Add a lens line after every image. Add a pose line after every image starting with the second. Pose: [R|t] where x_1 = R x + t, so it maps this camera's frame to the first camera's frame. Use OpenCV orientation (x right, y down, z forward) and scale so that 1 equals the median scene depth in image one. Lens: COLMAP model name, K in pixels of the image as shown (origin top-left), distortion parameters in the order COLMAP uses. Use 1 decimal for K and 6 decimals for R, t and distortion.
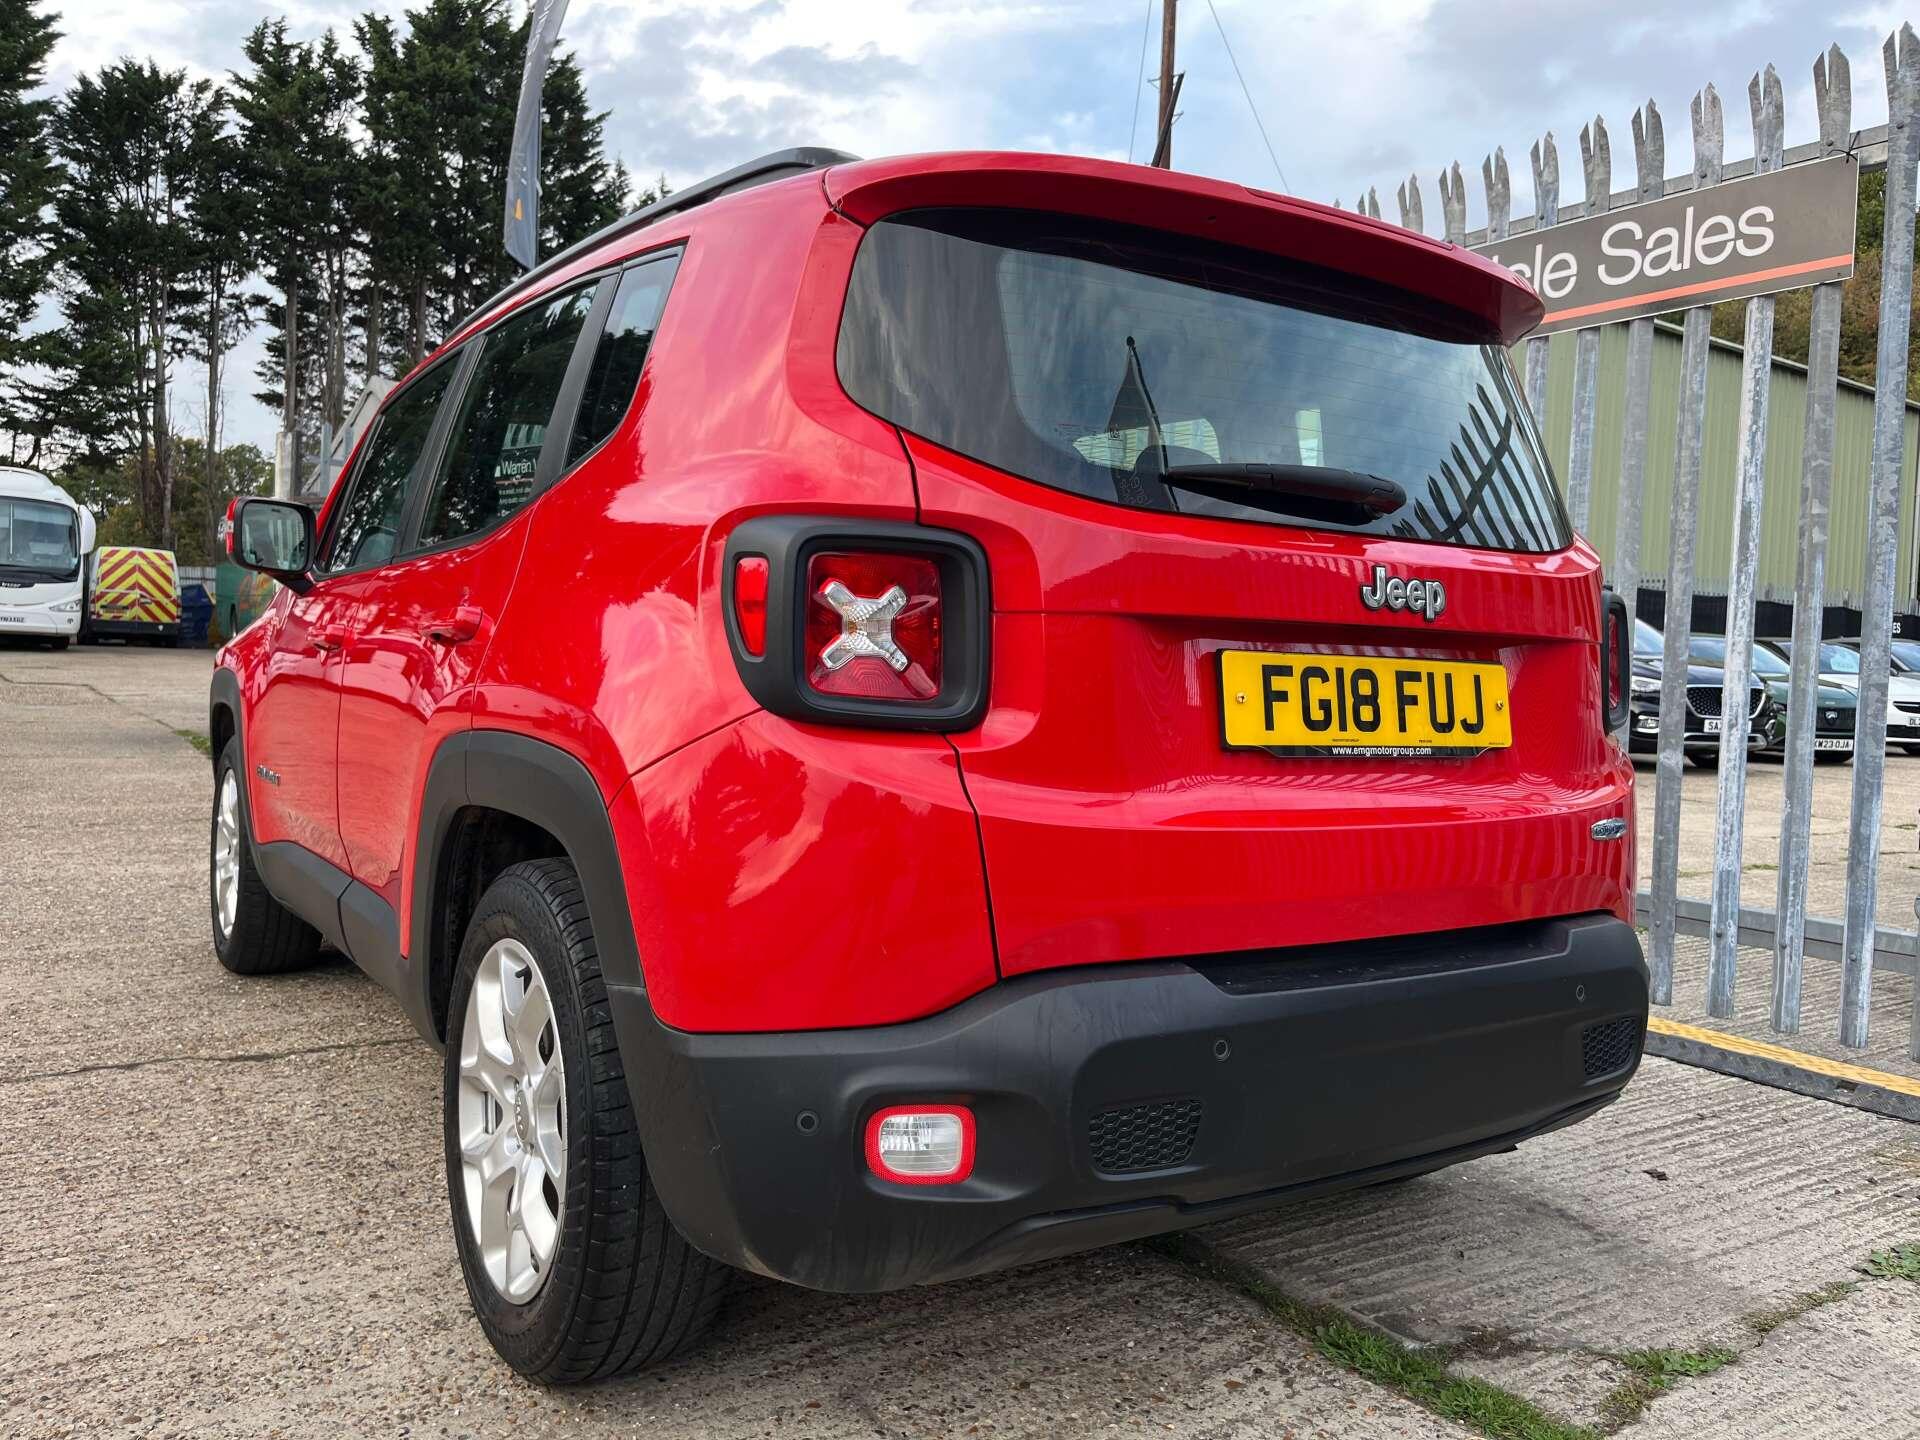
lens RADIAL K [[1468.1, 0, 947.4], [0, 1468.1, 722.3], [0, 0, 1]] dist [0.045484, -0.059863]
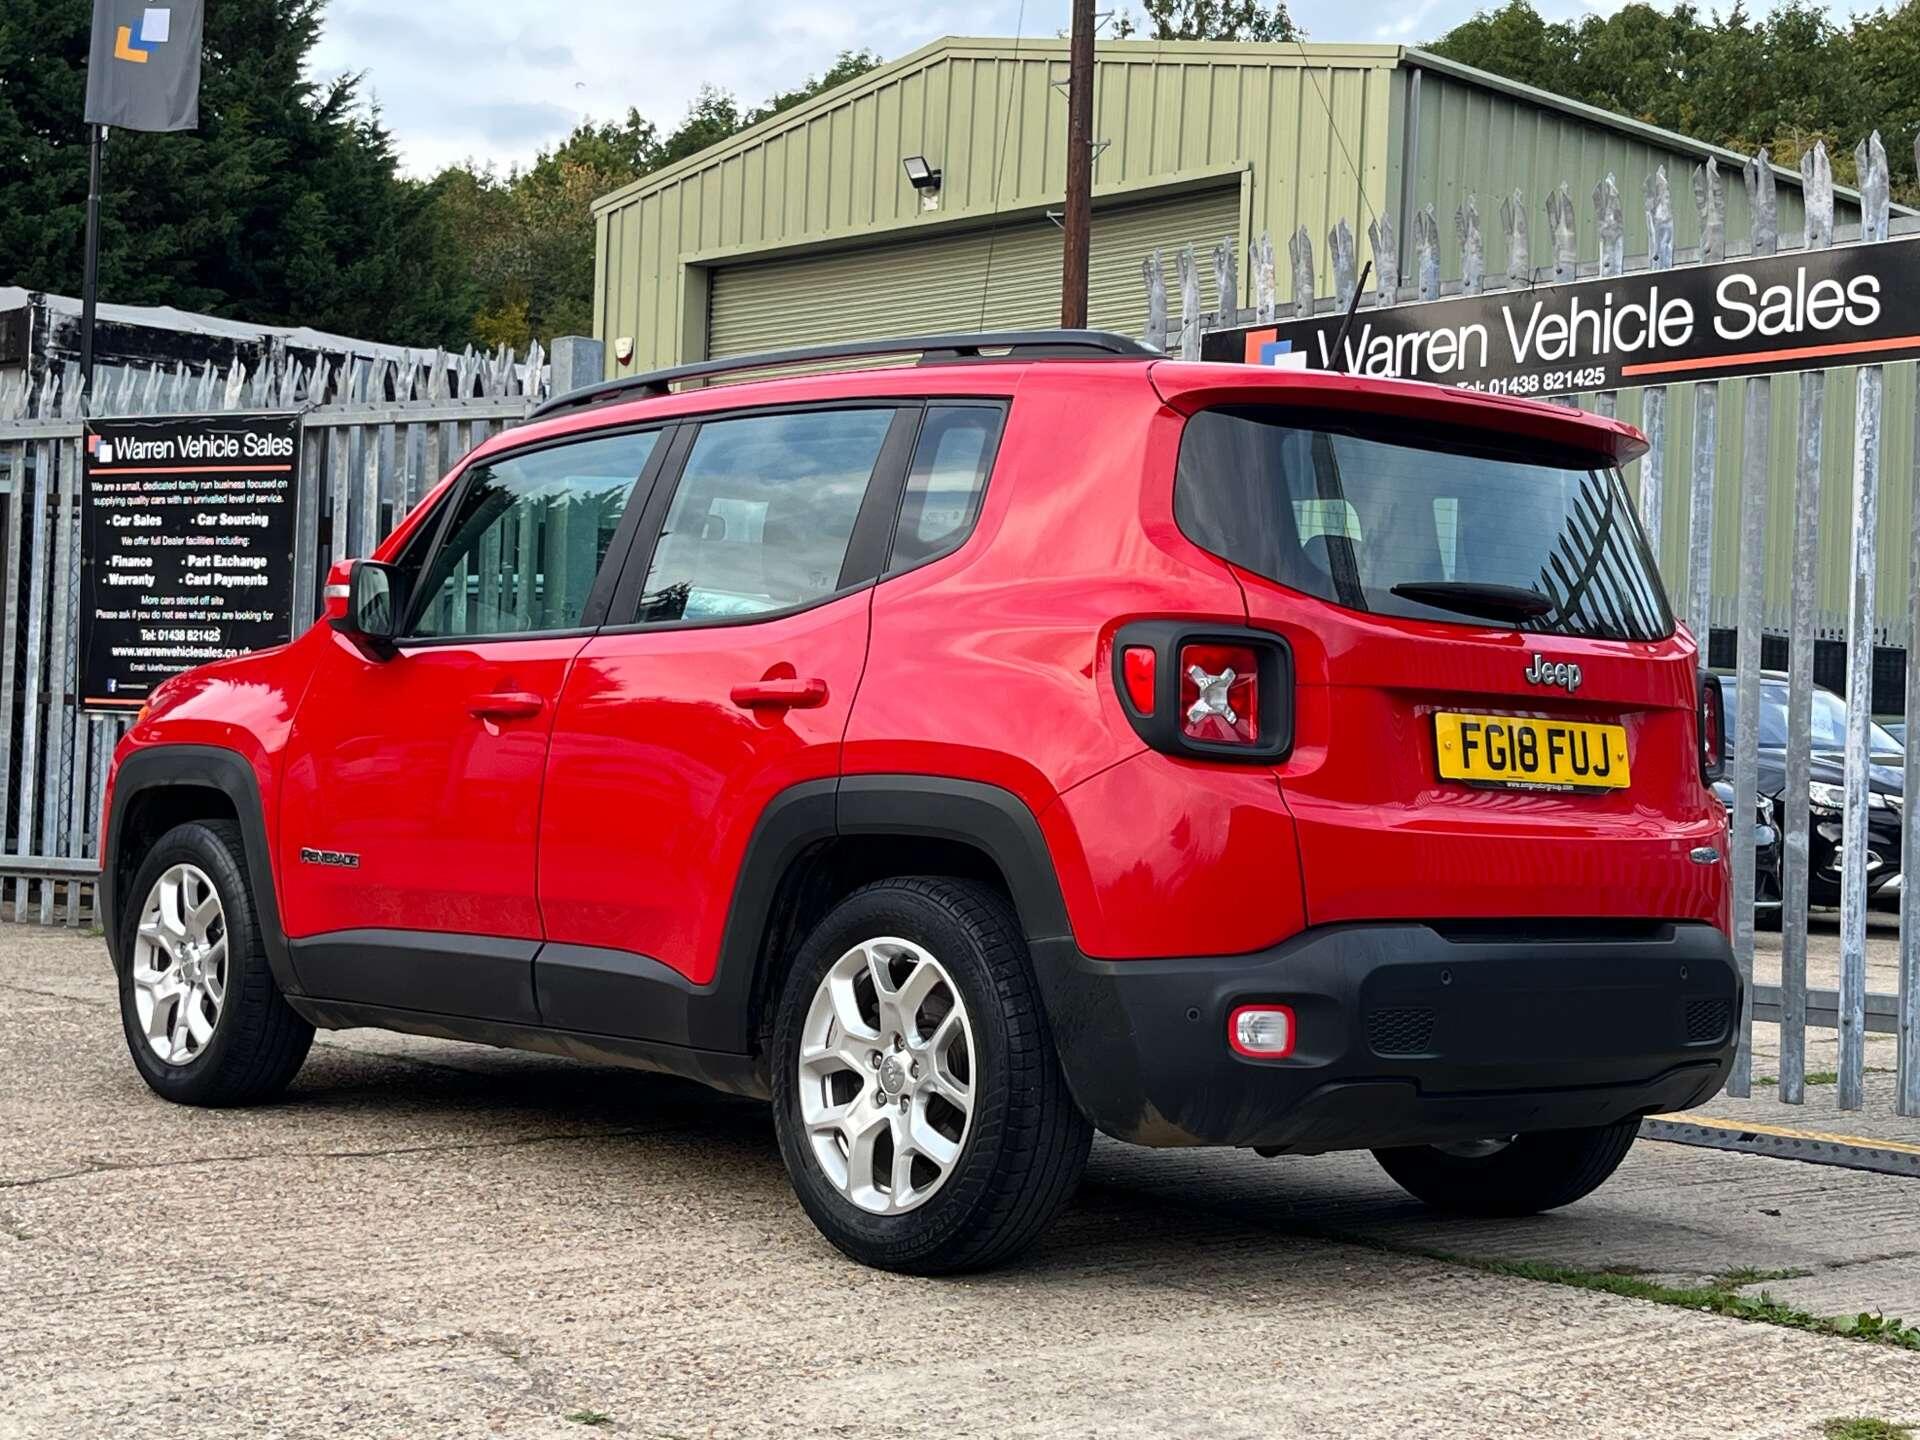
lens RADIAL K [[2977.6, 0, 973.6], [0, 2977.6, 723.5], [0, 0, 1]] dist [0.188296, -0.801590]
pose [[0.989564, 0.002453, 0.144071, -0.561674], [0.006138, 0.998230, -0.059152, 0.109221], [-0.143961, 0.059419, 0.987798, -1.504853]]
